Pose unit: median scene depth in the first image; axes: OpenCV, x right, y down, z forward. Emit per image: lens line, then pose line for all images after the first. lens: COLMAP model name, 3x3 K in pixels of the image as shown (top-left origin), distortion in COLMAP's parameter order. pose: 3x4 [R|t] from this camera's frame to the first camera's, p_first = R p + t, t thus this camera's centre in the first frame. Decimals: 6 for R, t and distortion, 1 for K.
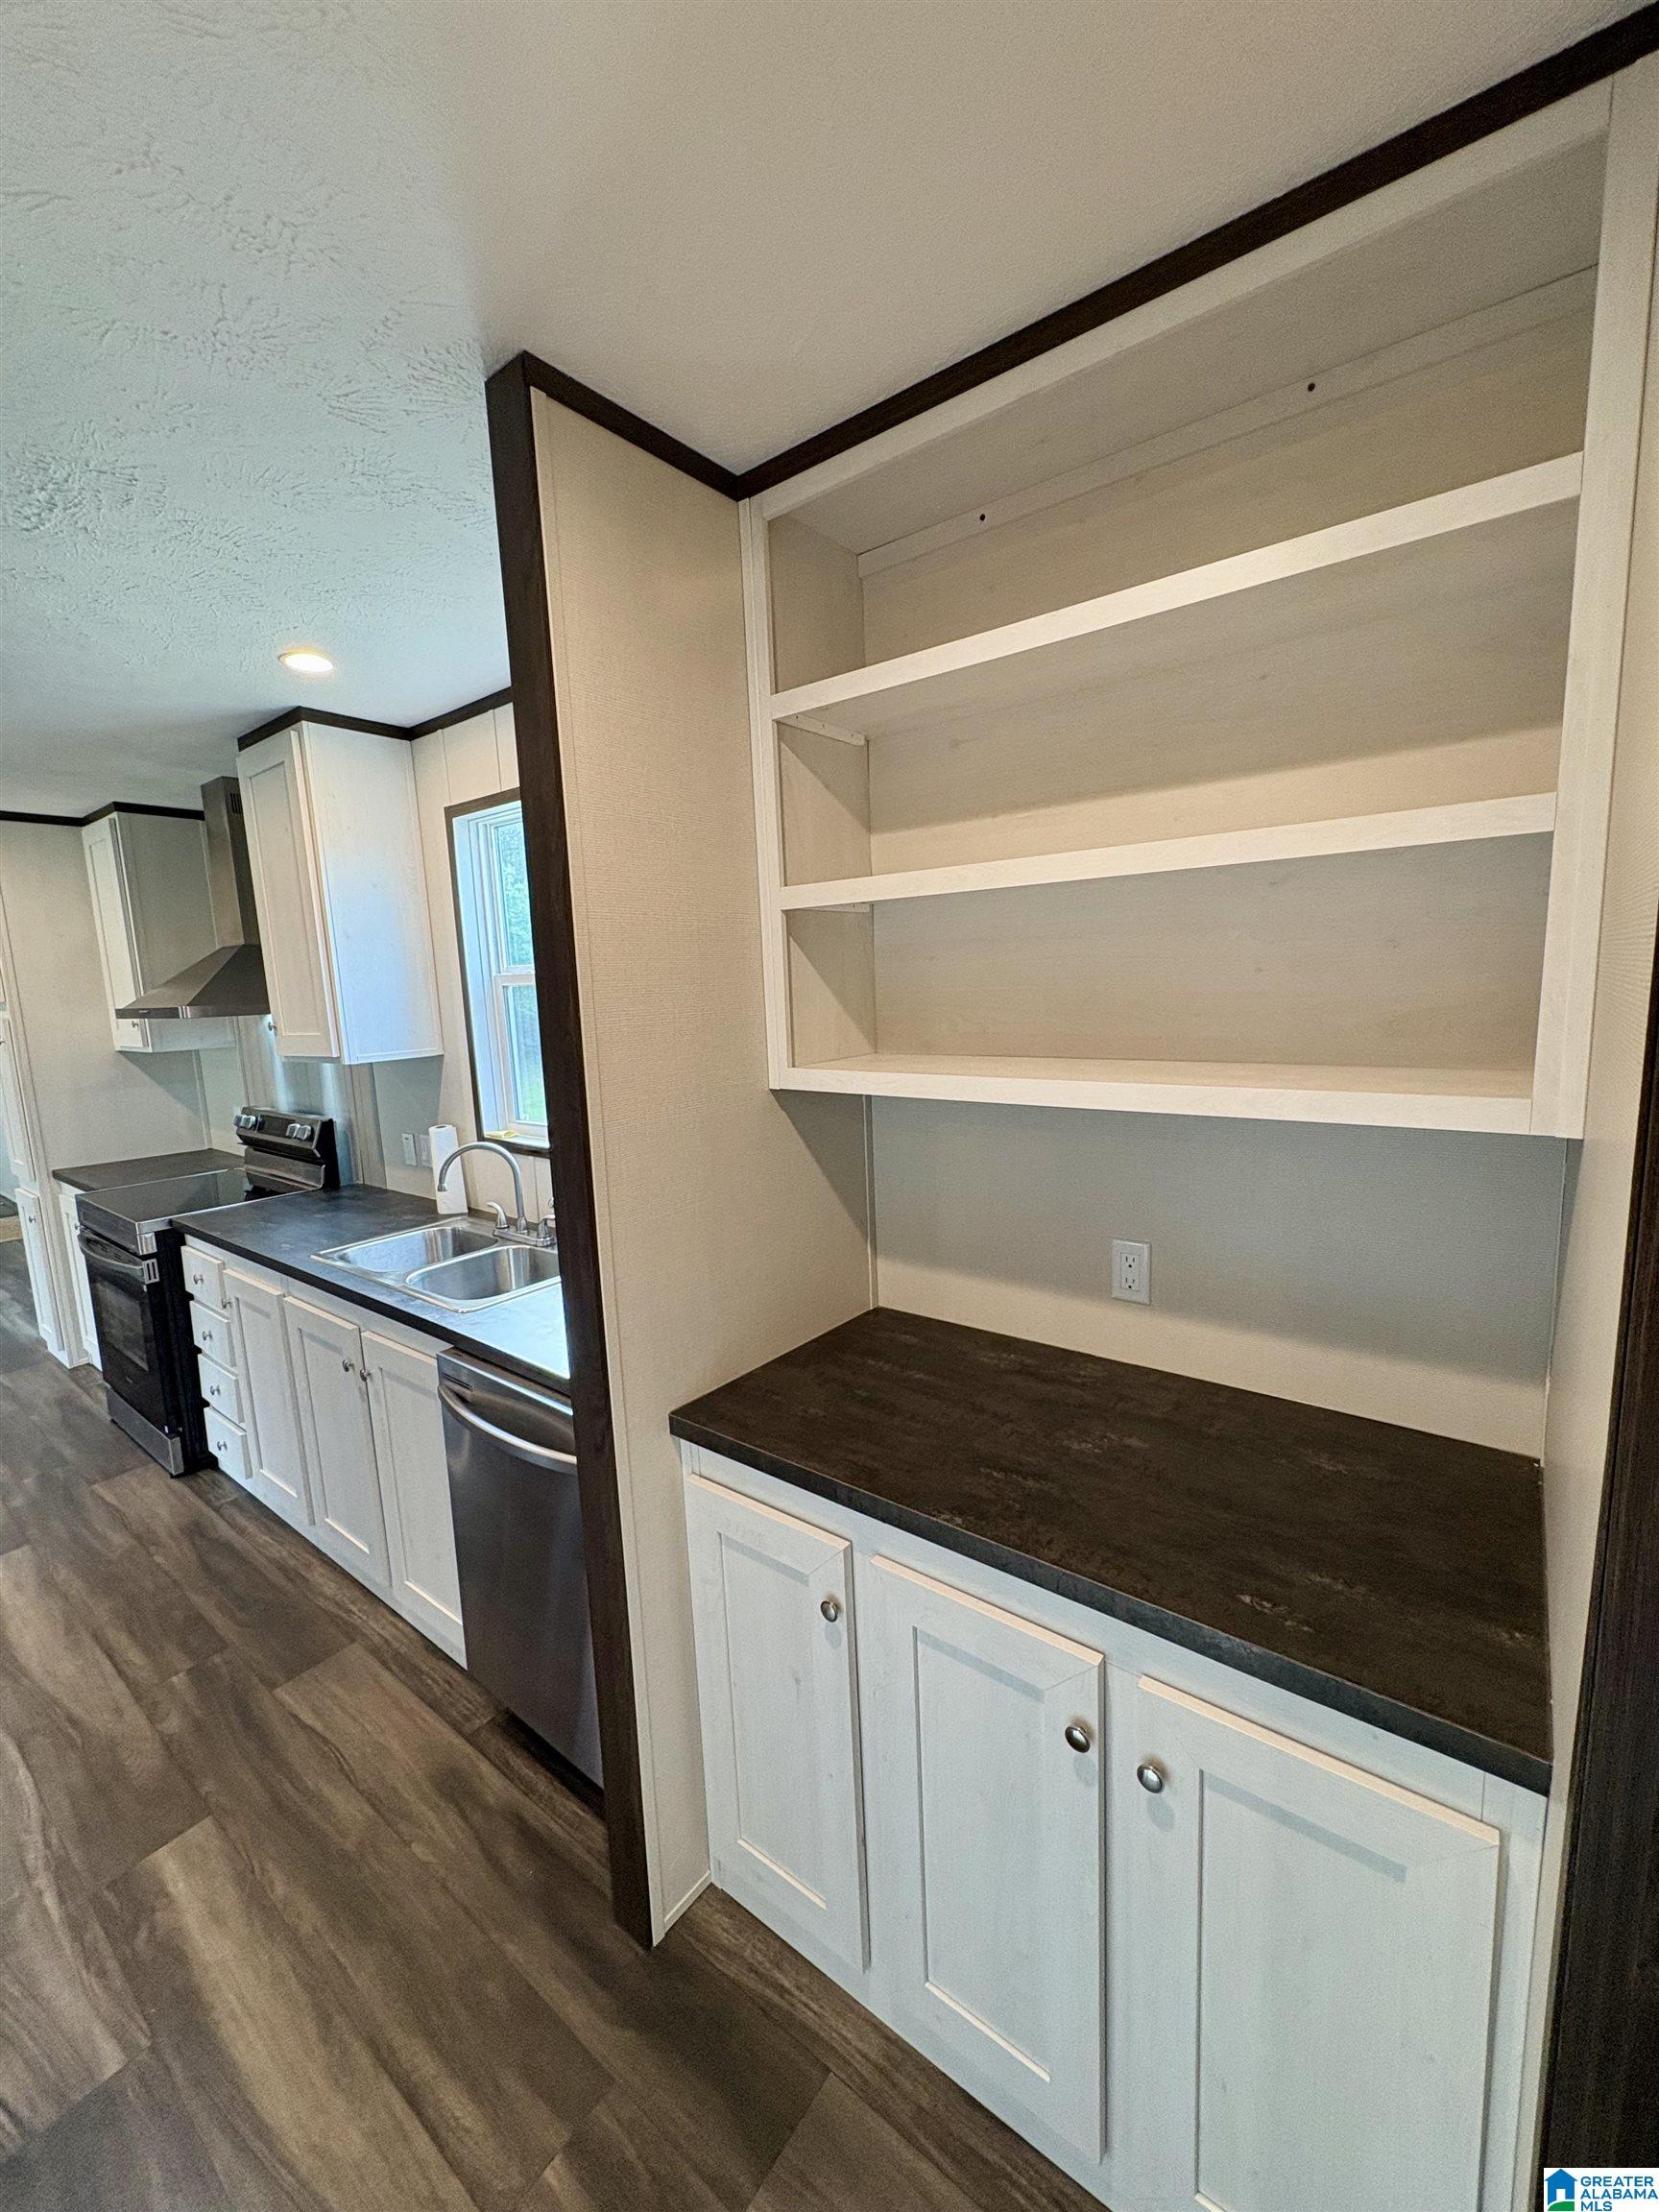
lens RADIAL K [[881.5, 0, 833.6], [0, 881.5, 1104.5], [0, 0, 1]] dist [-0.000921, 0.000473]
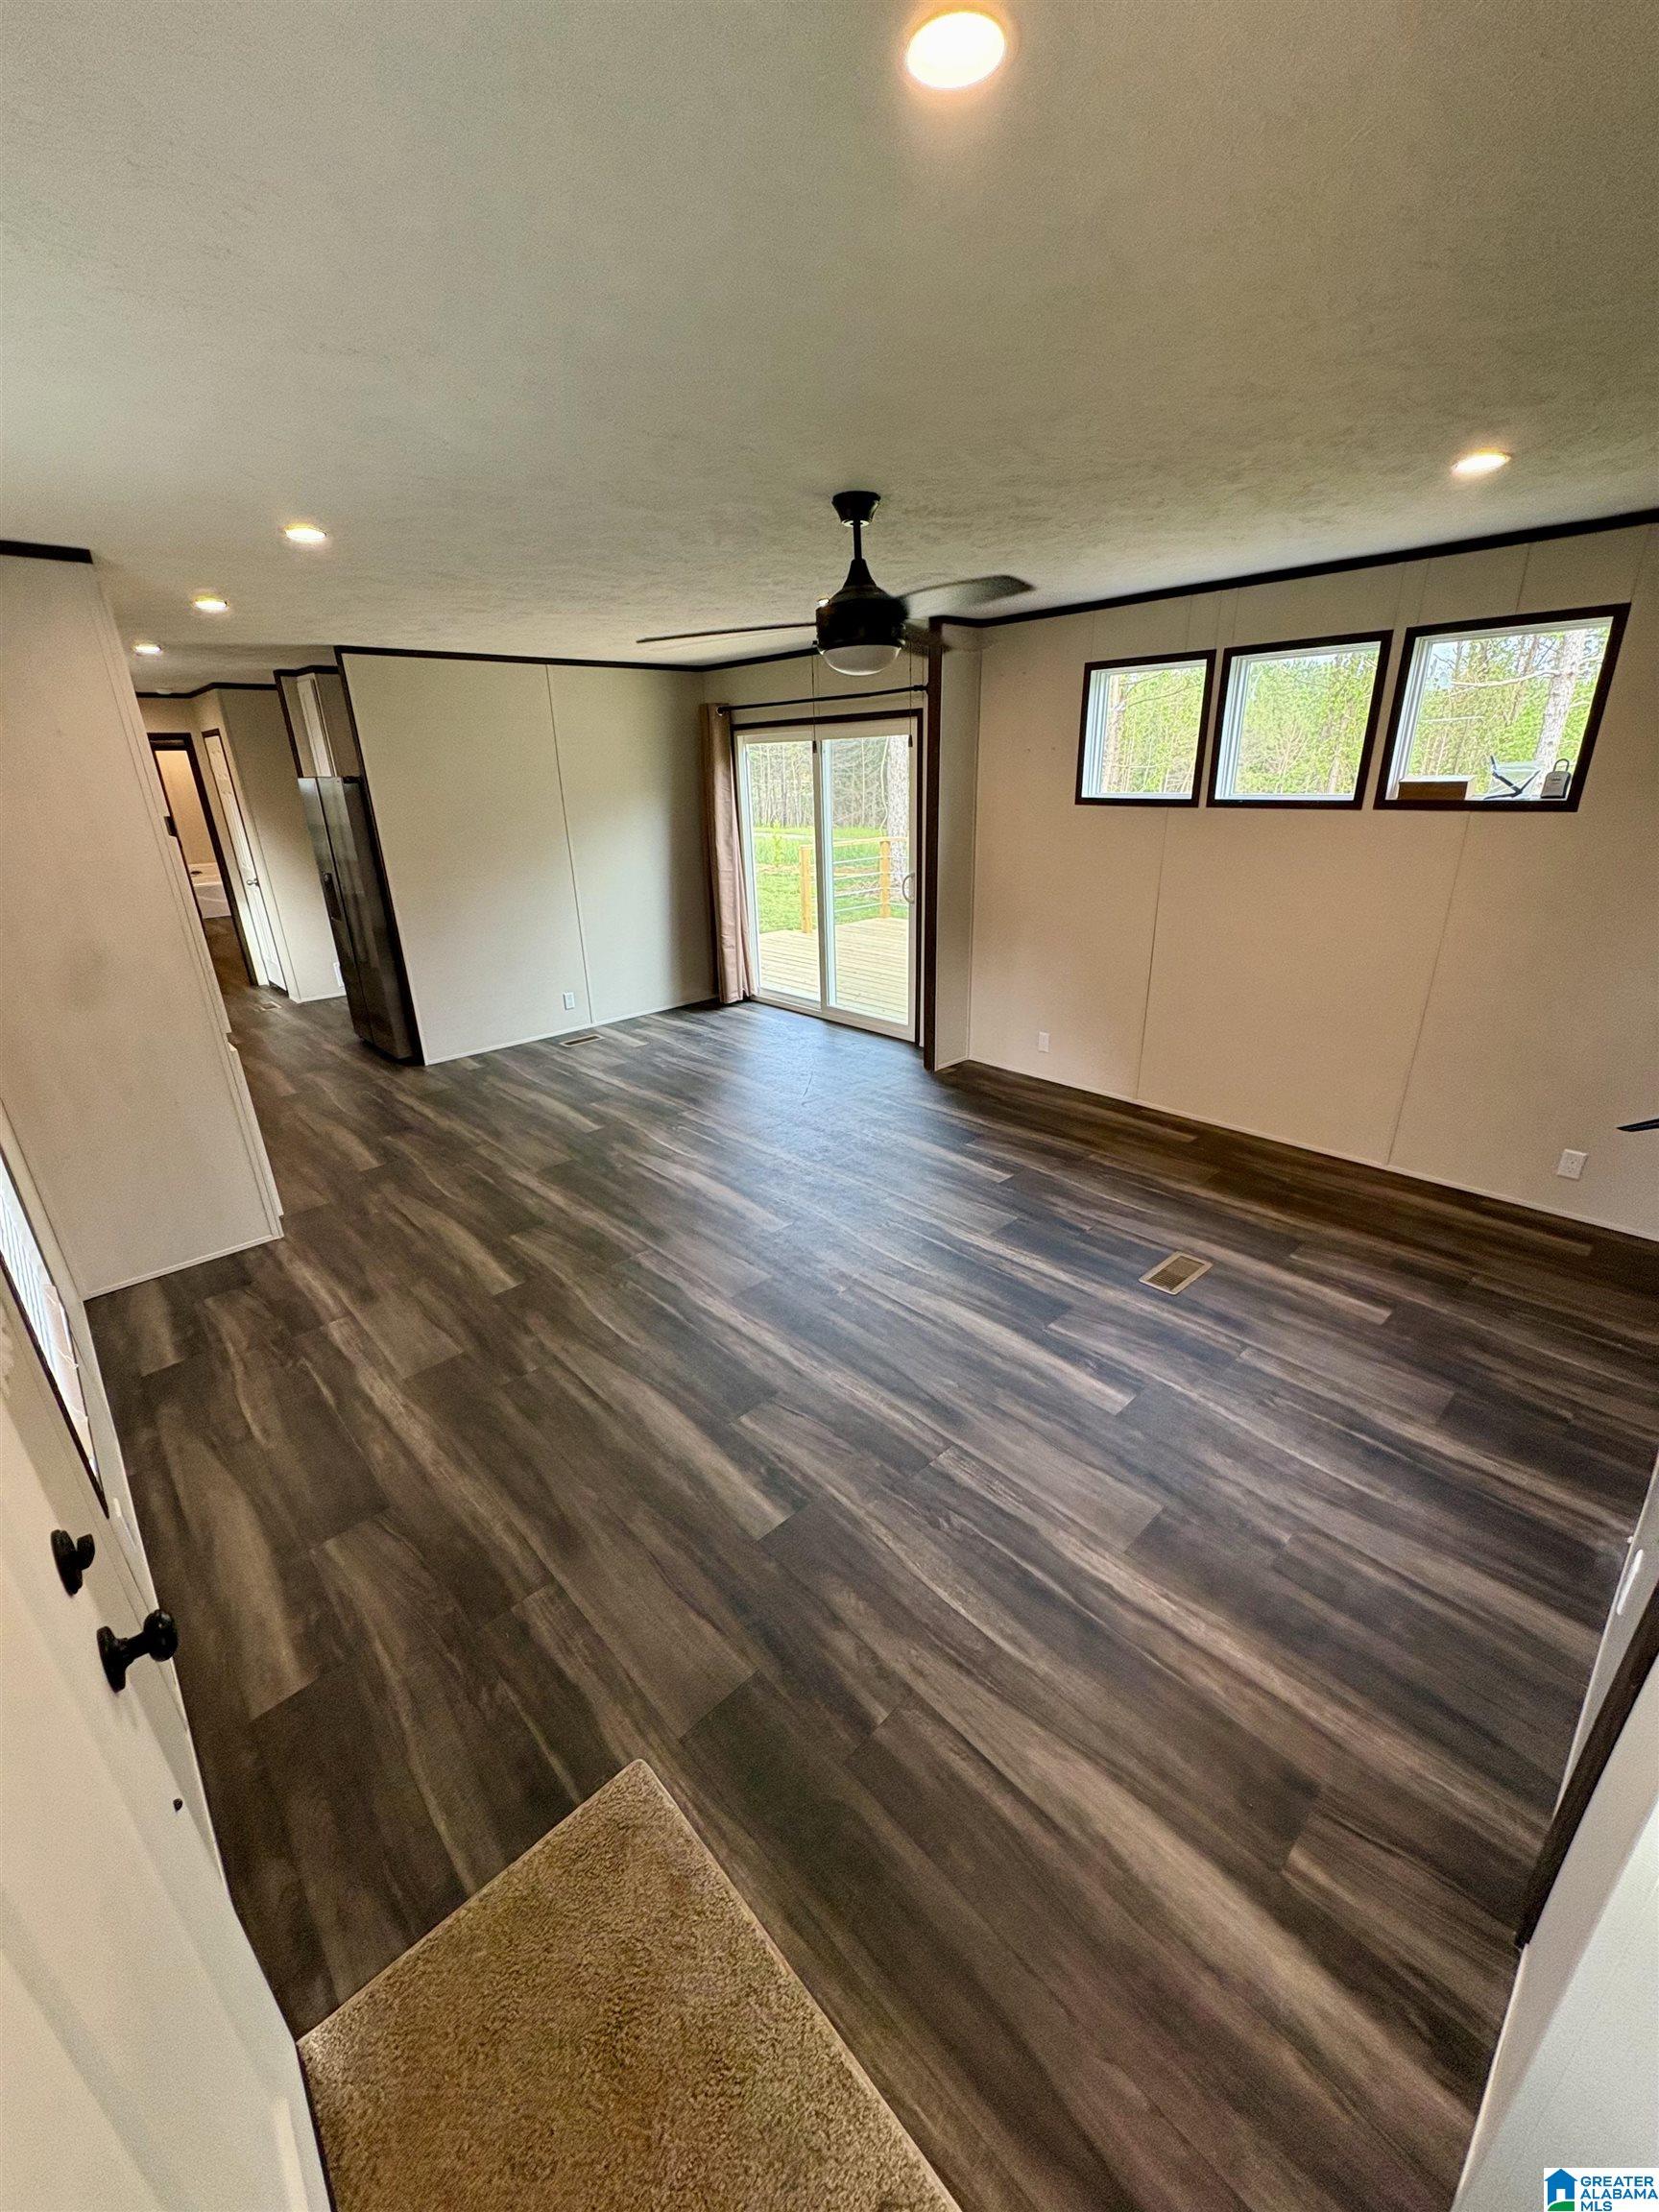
lens RADIAL K [[881.5, 0, 834.0], [0, 881.5, 1098.0], [0, 0, 1]] dist [-0.000921, 0.000473]
pose [[-0.984907, 0.004324, 0.173028, -0.851547], [0.087567, 0.874755, 0.476588, -0.236352], [-0.149296, 0.484546, -0.861931, 1.440615]]
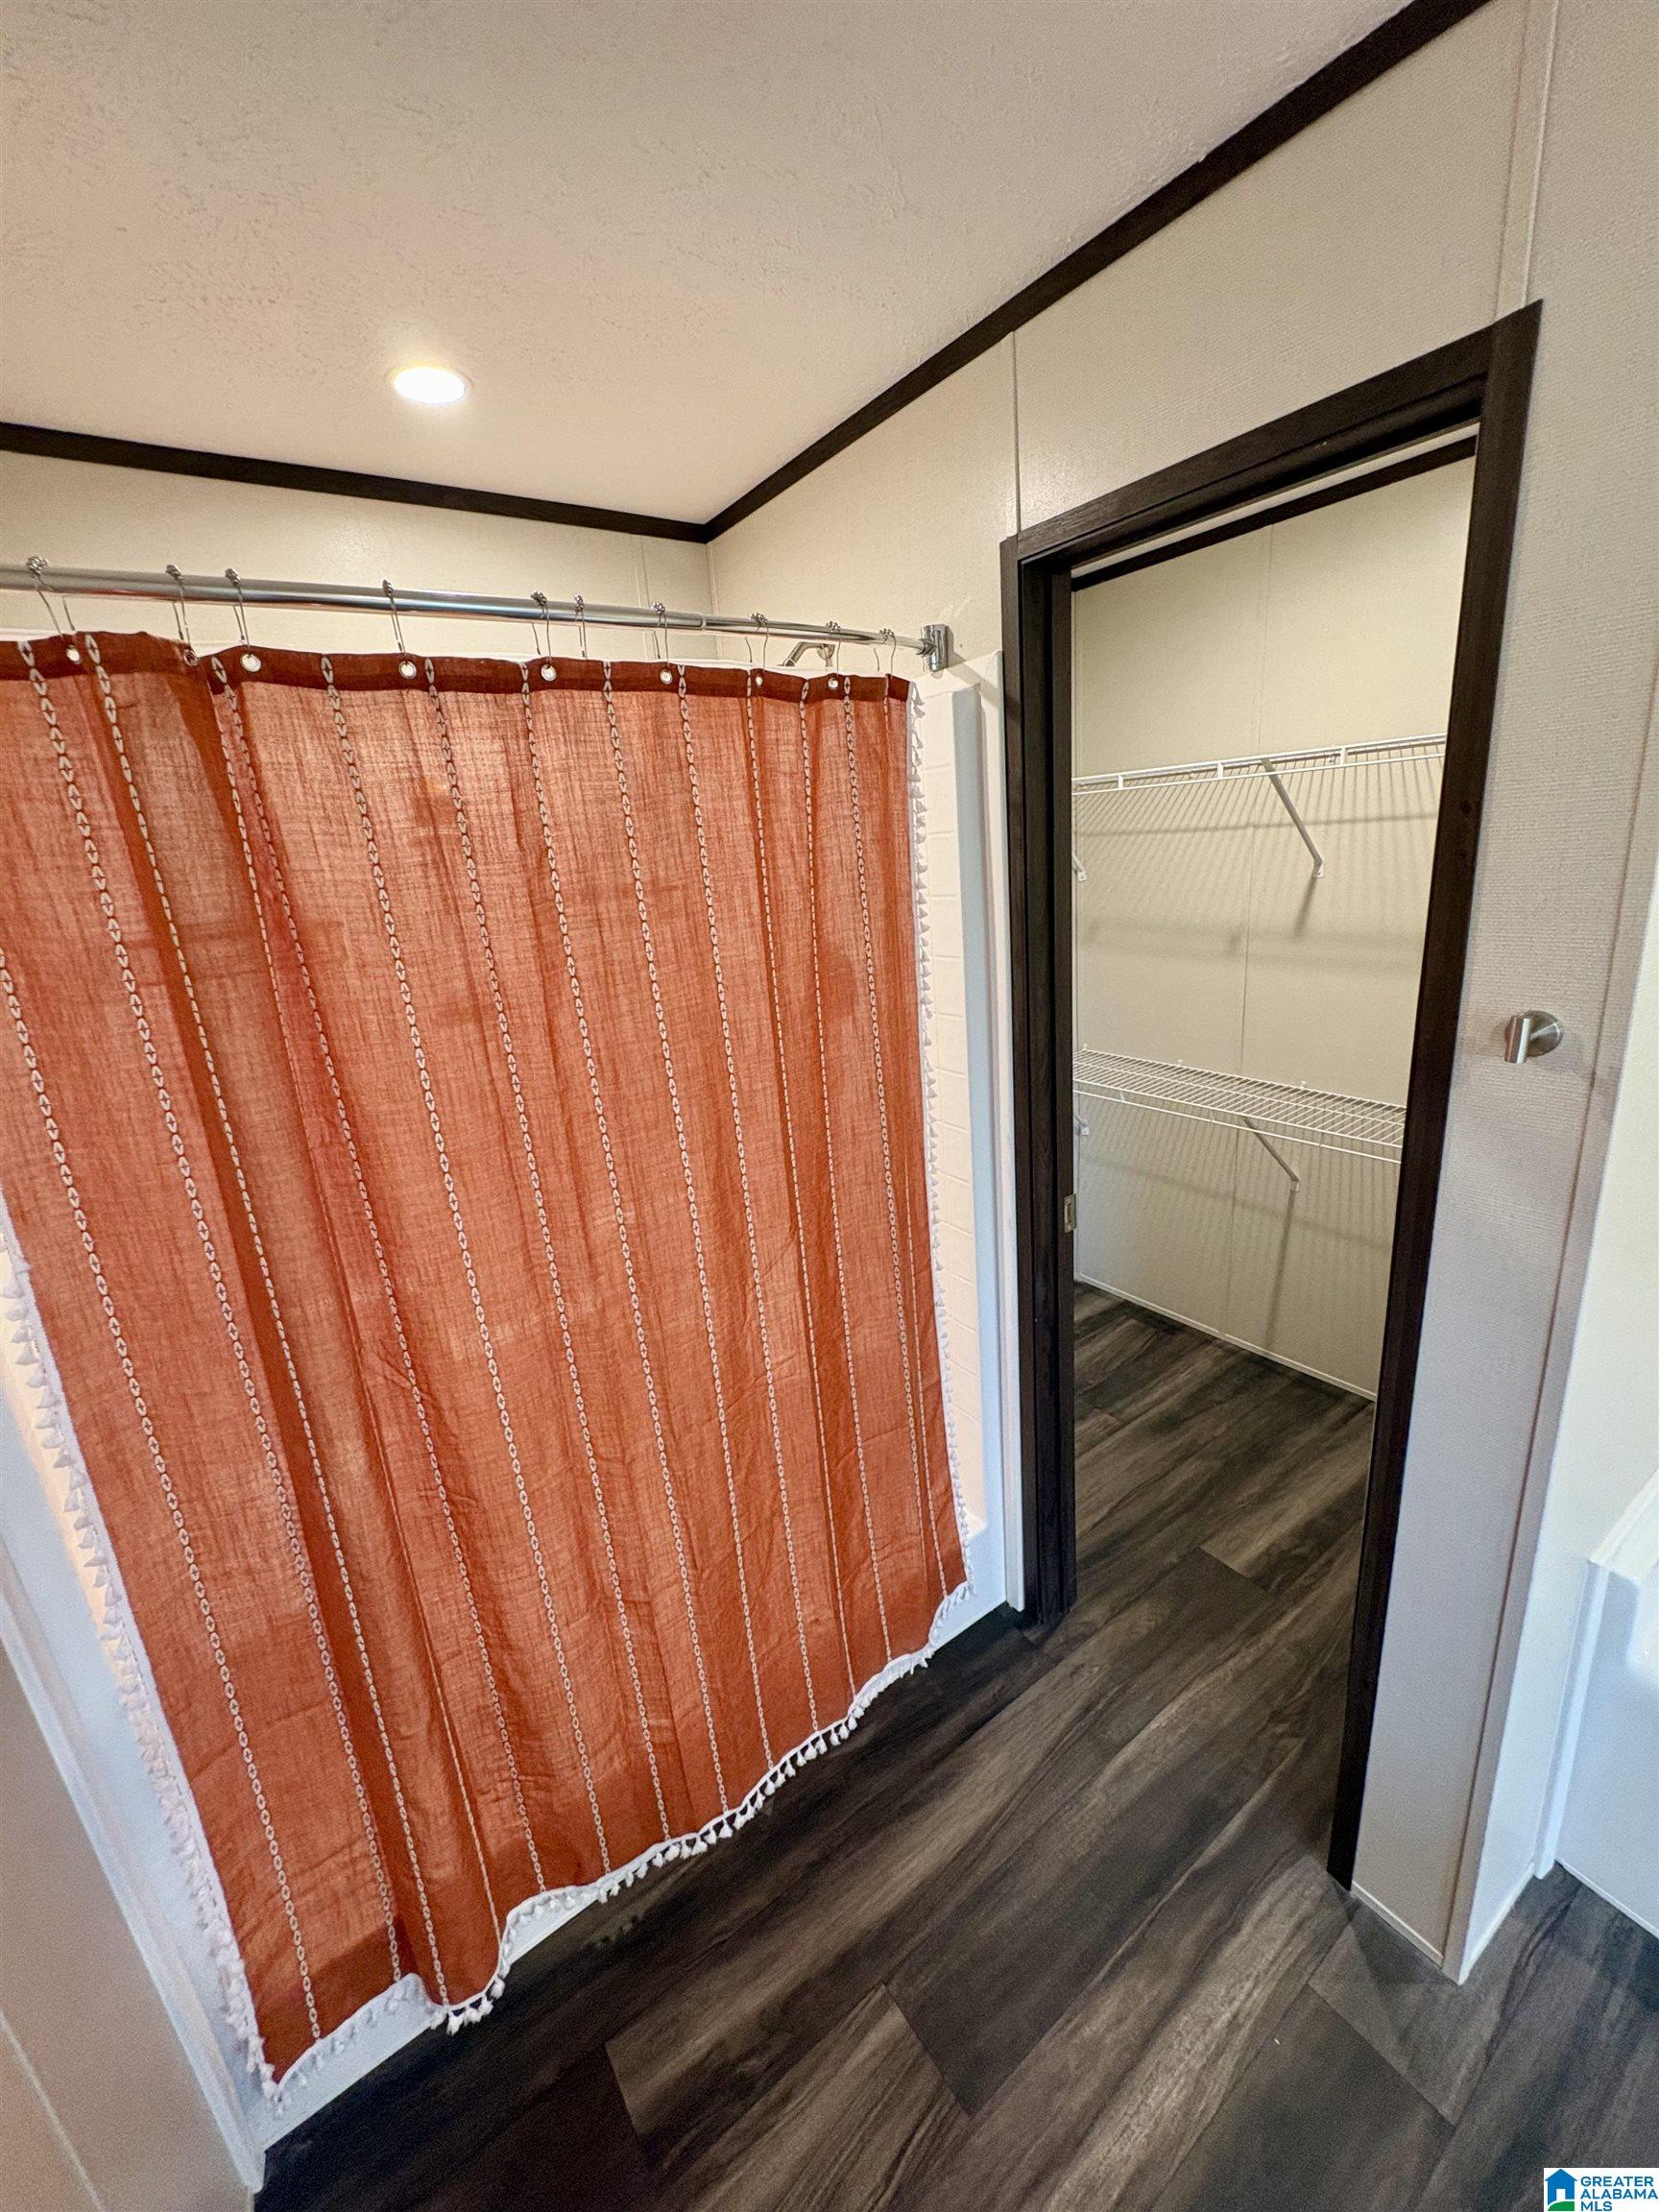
lens RADIAL K [[881.5, 0, 833.1], [0, 881.5, 1108.2], [0, 0, 1]] dist [-0.000921, 0.000473]
pose [[0.295596, -0.255632, 0.920475, -1.513876], [0.196525, 0.959196, 0.203275, -0.096902], [-0.934880, 0.120809, 0.333773, 0.827790]]
